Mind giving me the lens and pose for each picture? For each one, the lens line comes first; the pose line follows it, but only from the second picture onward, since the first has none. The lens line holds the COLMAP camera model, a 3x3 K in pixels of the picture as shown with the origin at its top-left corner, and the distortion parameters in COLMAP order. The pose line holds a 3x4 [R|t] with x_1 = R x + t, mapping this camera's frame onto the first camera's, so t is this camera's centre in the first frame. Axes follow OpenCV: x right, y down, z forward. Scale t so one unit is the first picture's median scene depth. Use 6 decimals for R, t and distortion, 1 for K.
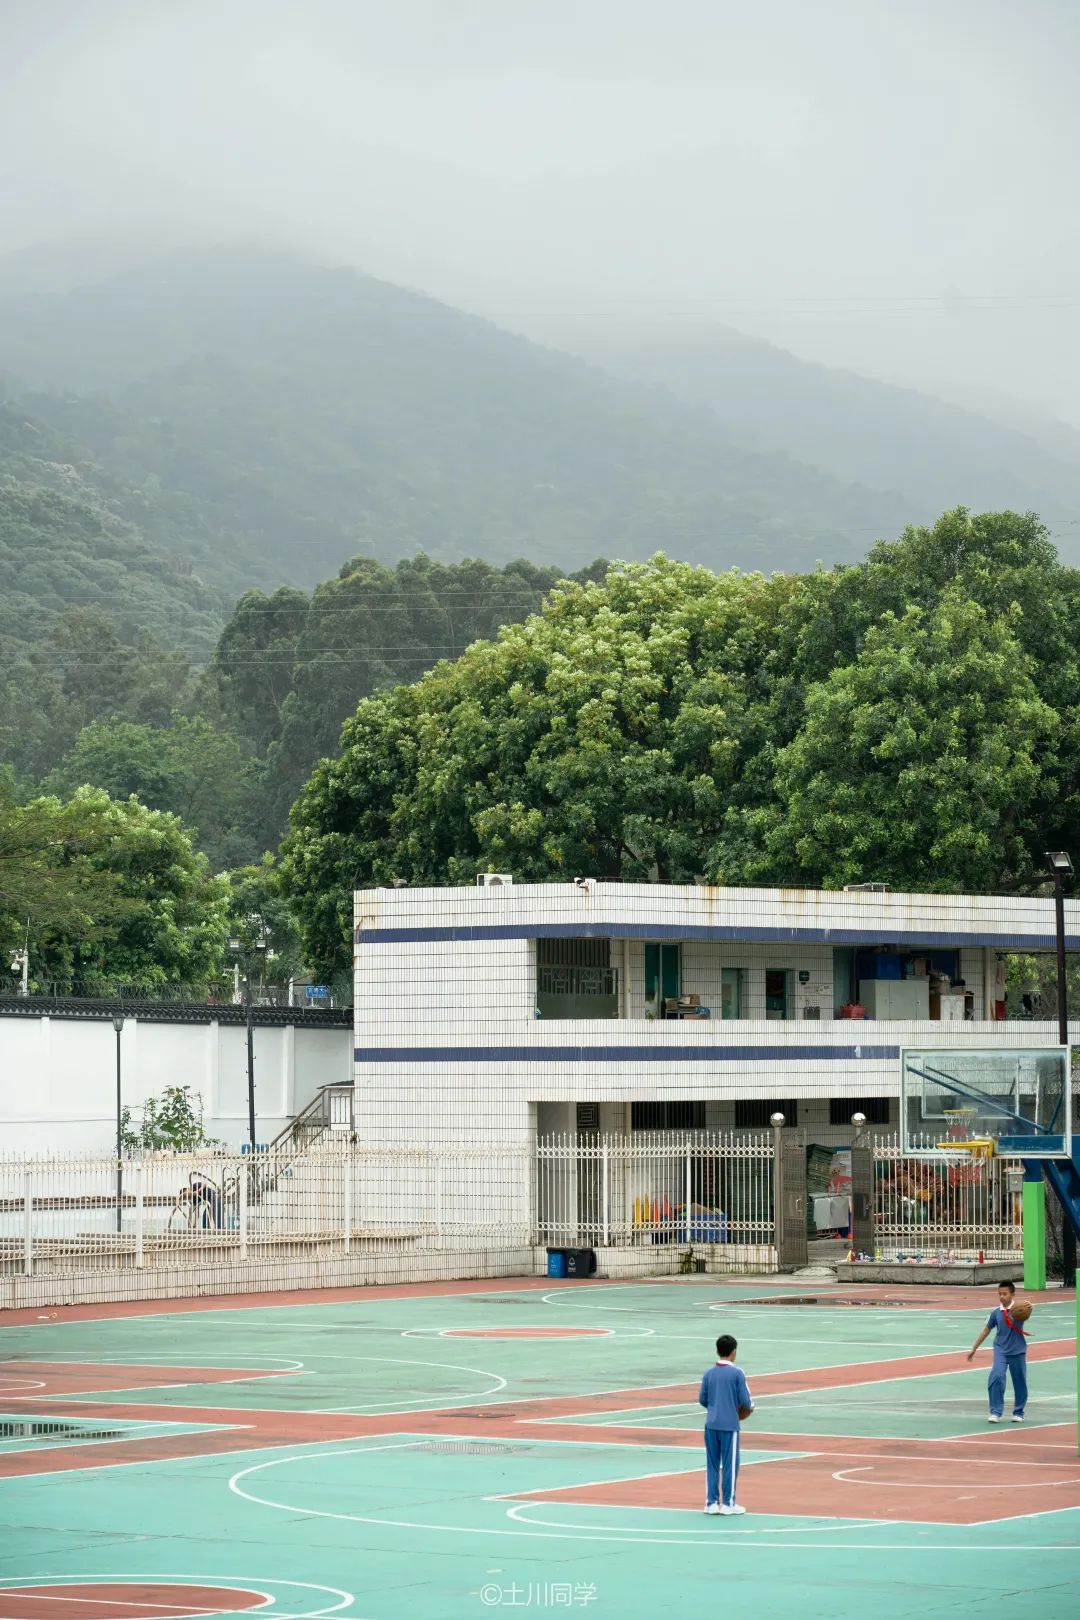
lens RADIAL K [[4298.8, 0, 540.0], [0, 4298.8, 810.0], [0, 0, 1]] dist [-0.015448, -0.130785]
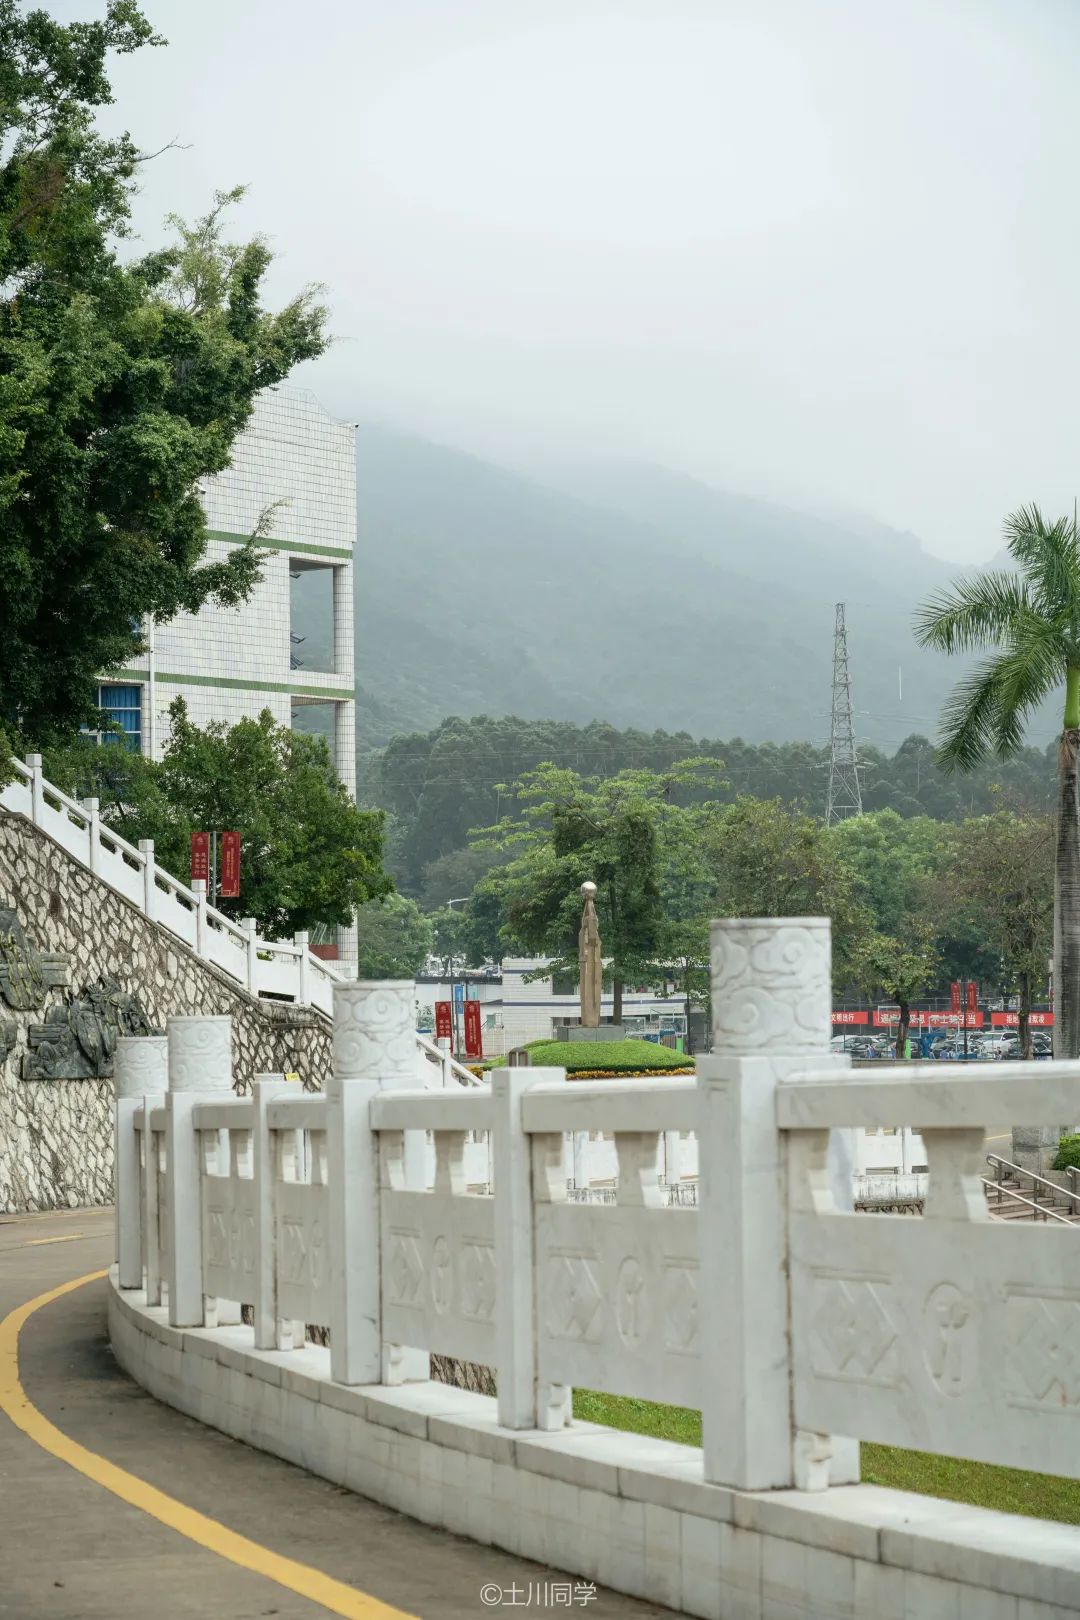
lens RADIAL K [[4298.8, 0, 540.0], [0, 4298.8, 810.0], [0, 0, 1]] dist [-0.015448, -0.130785]
pose [[0.999897, -0.014245, 0.001837, -0.005925], [0.014155, 0.999009, 0.042196, -0.097640], [-0.002436, -0.042165, 0.999108, -0.983182]]
